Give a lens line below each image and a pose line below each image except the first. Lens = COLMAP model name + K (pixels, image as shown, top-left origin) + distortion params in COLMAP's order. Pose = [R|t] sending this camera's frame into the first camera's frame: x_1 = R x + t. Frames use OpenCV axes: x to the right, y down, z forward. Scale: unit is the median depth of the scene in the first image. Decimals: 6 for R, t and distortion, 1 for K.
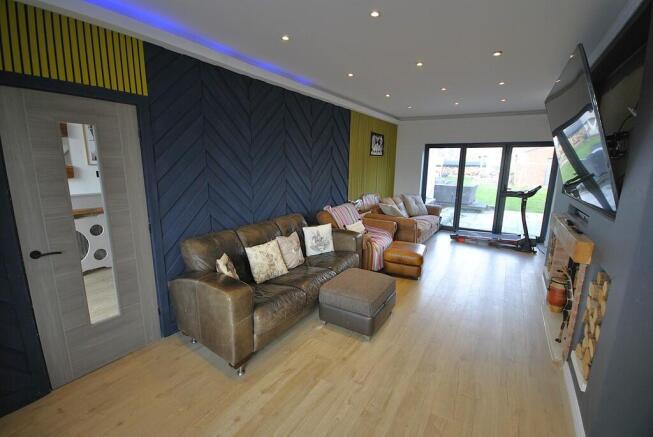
lens RADIAL K [[290.8, 0, 327.0], [0, 290.8, 216.9], [0, 0, 1]] dist [0.000317, -0.000009]
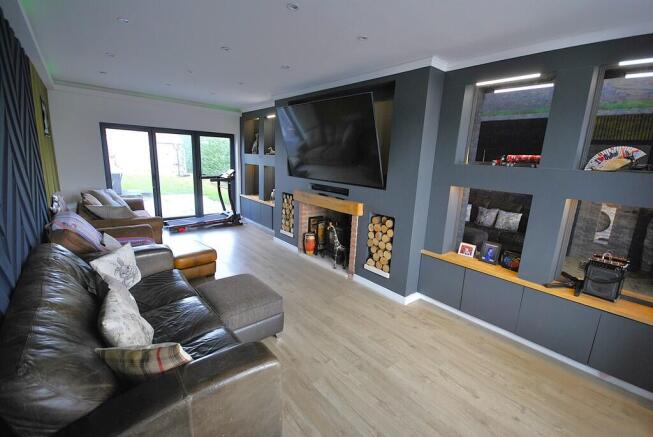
lens RADIAL K [[290.8, 0, 328.6], [0, 290.8, 220.4], [0, 0, 1]] dist [0.000317, -0.000009]
pose [[0.291069, -0.204192, 0.934657, -0.296759], [0.137597, 0.975735, 0.170315, -0.048639], [-0.946755, 0.079033, 0.312103, 0.224499]]
